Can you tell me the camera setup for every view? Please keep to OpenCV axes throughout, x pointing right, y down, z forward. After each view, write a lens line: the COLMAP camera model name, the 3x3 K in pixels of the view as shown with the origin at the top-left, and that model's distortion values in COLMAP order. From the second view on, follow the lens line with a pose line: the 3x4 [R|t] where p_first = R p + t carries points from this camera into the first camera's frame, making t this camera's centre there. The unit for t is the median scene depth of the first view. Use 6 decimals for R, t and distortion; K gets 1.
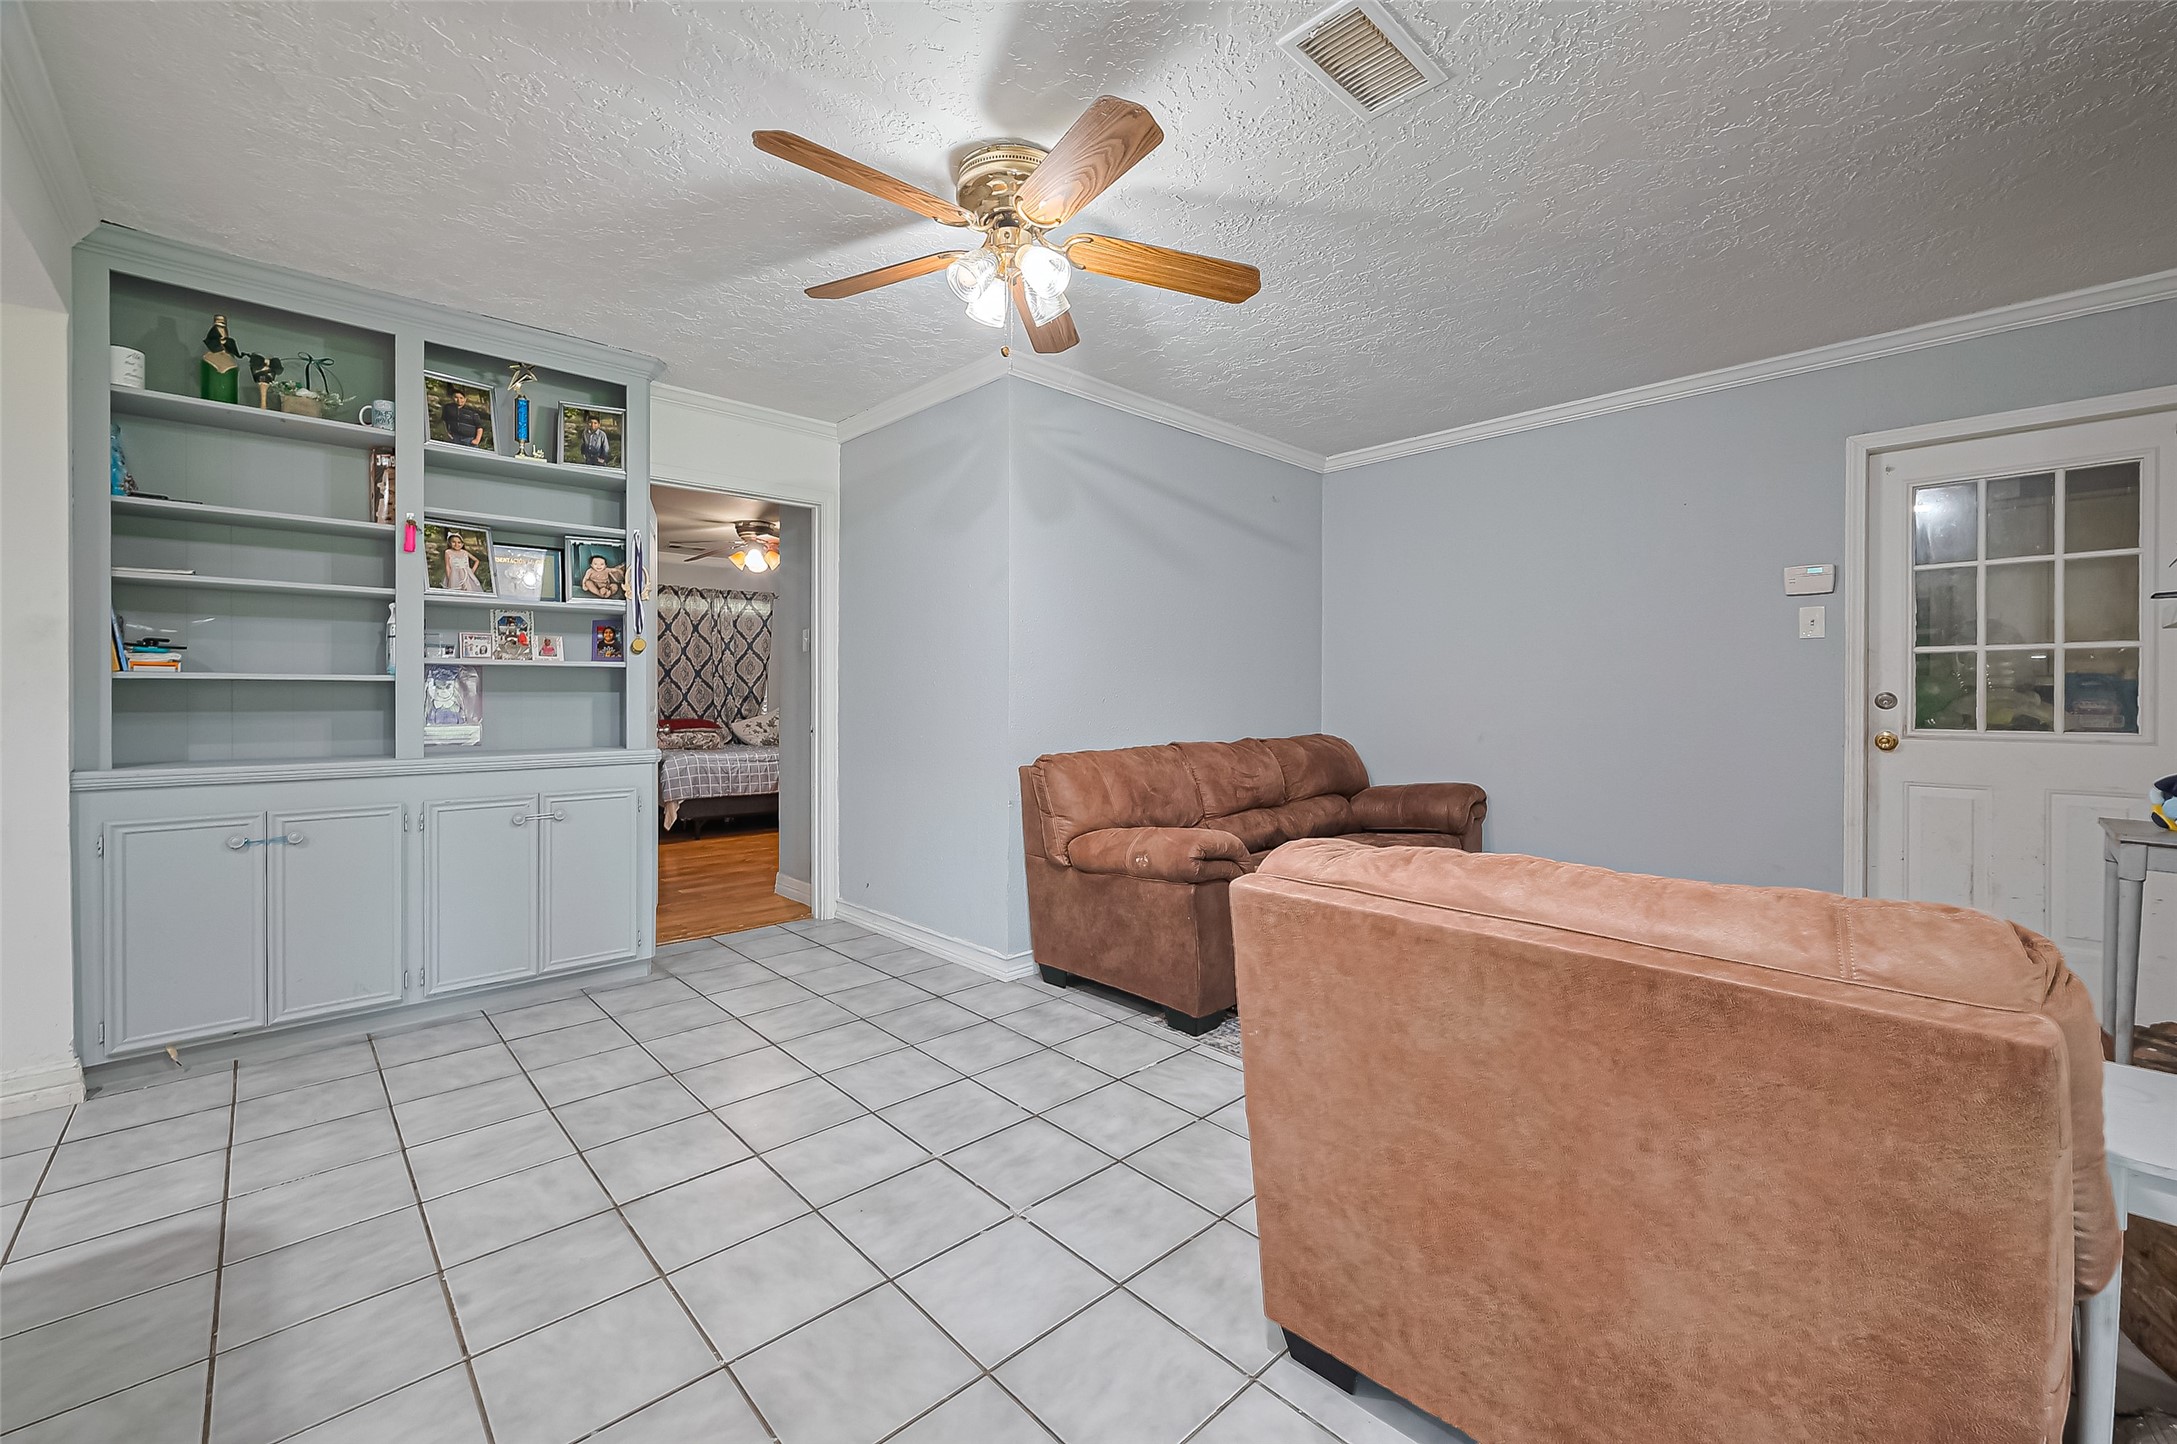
lens RADIAL K [[910.8, 0, 1131.3], [0, 910.8, 697.8], [0, 0, 1]] dist [0.002168, 0.002066]
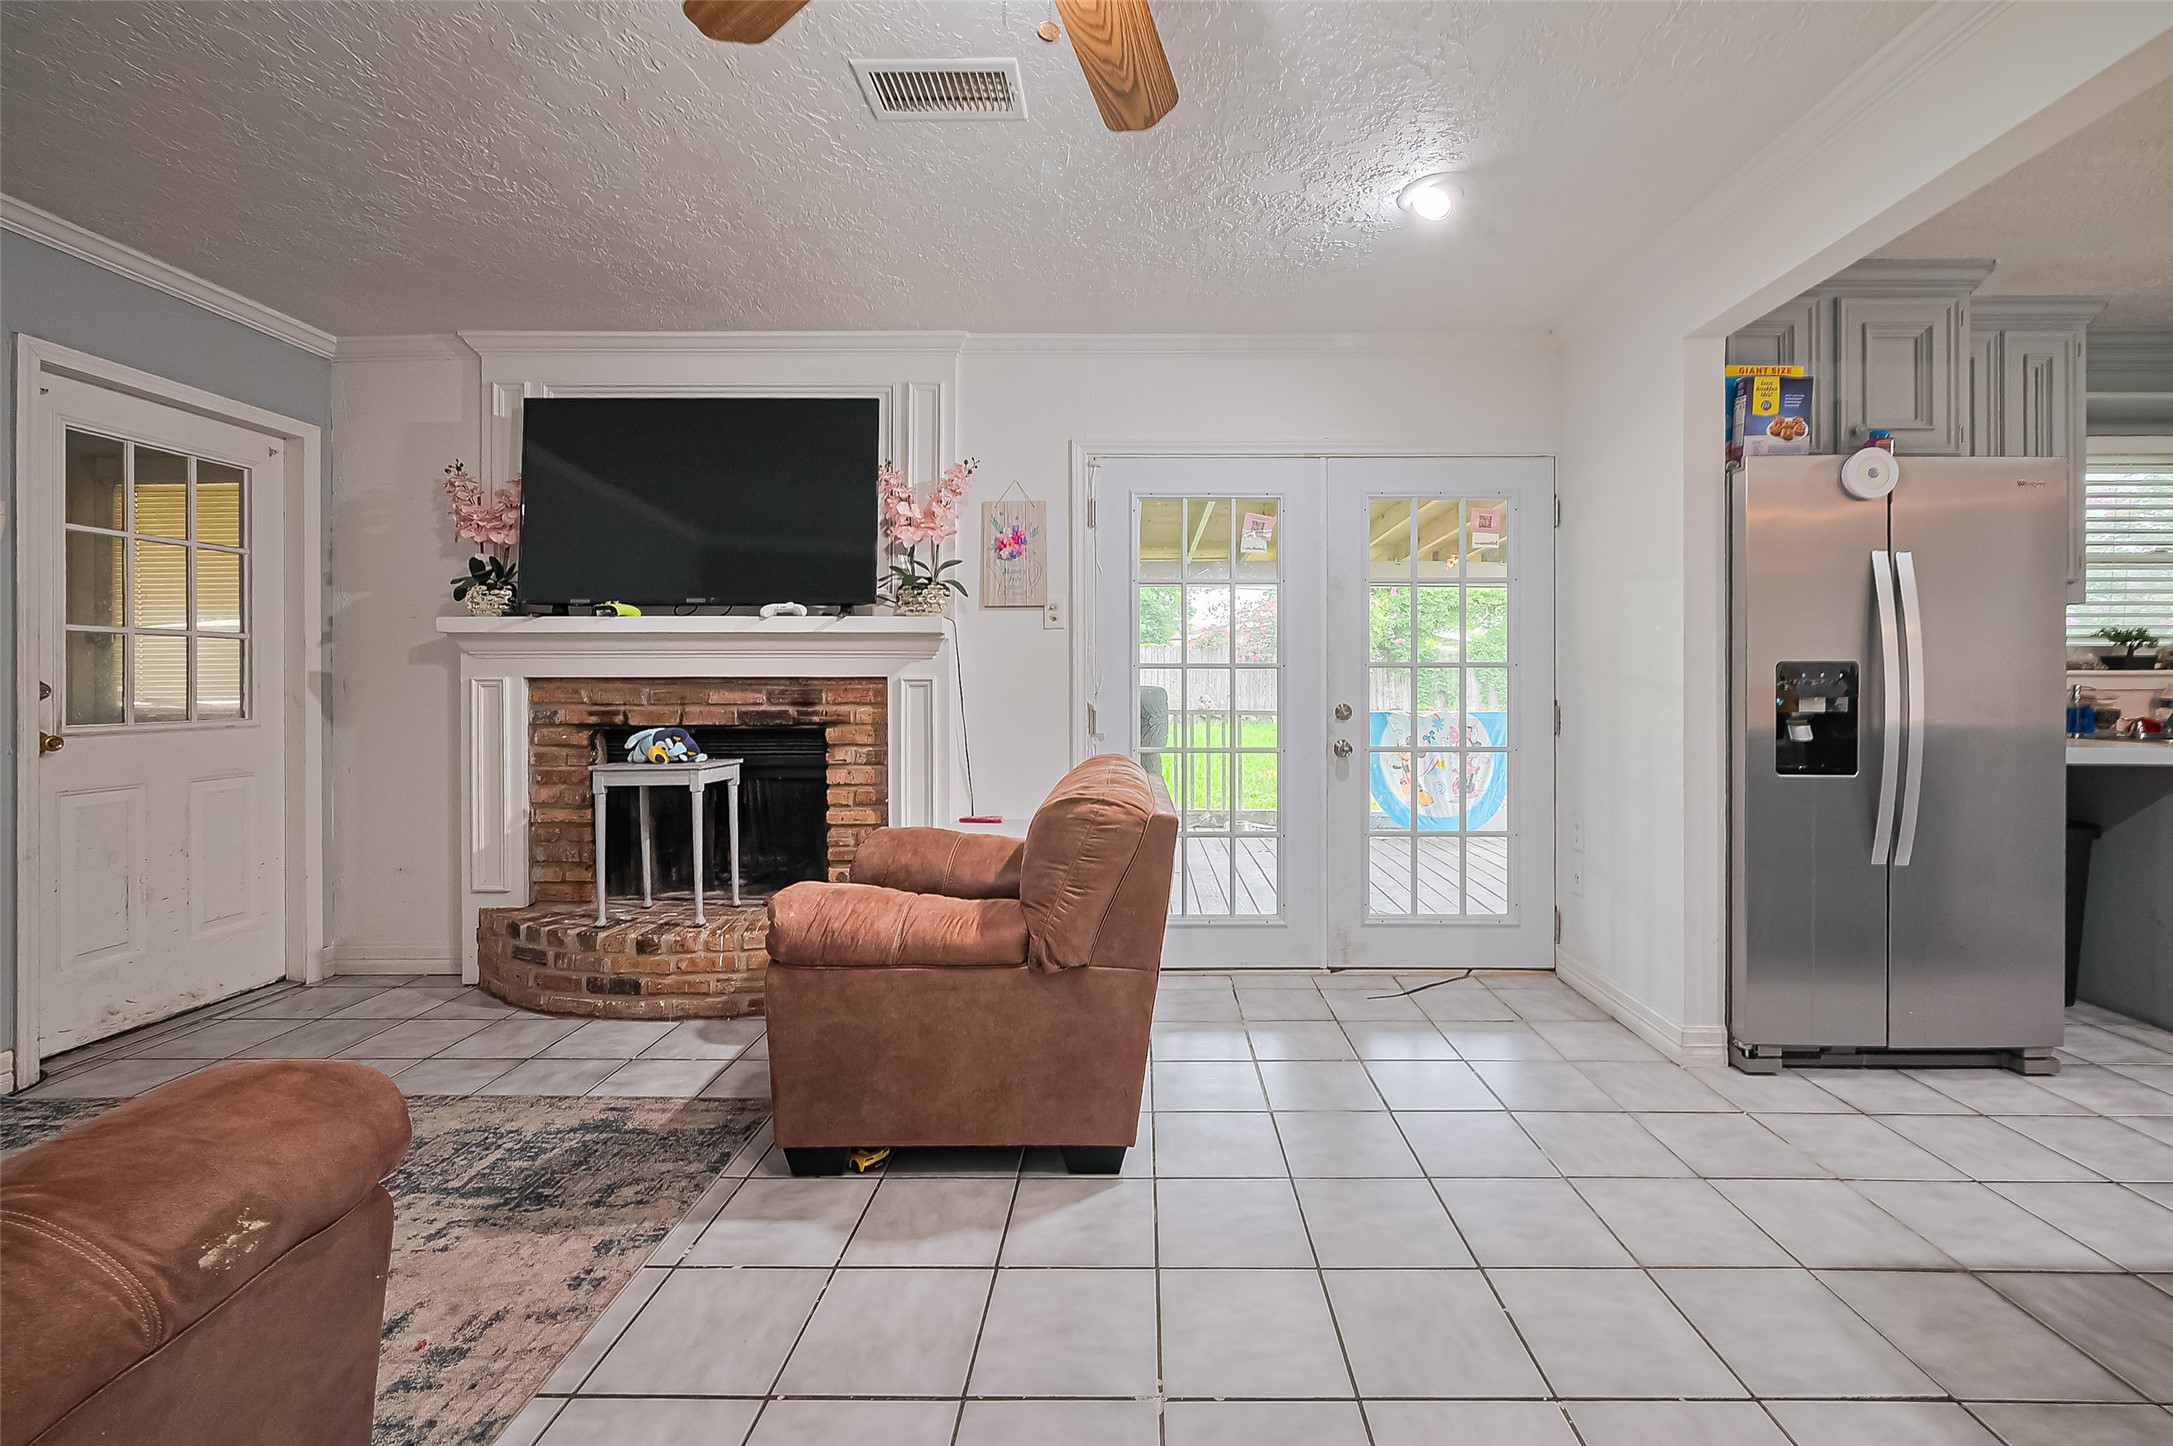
lens RADIAL K [[909.1, 0, 1120.1], [0, 909.1, 681.9], [0, 0, 1]] dist [0.002168, 0.002066]
pose [[-0.702231, -0.010421, 0.711873, -0.405676], [0.005840, 0.999775, 0.020397, -0.015759], [-0.711925, 0.018481, -0.702012, 1.003485]]
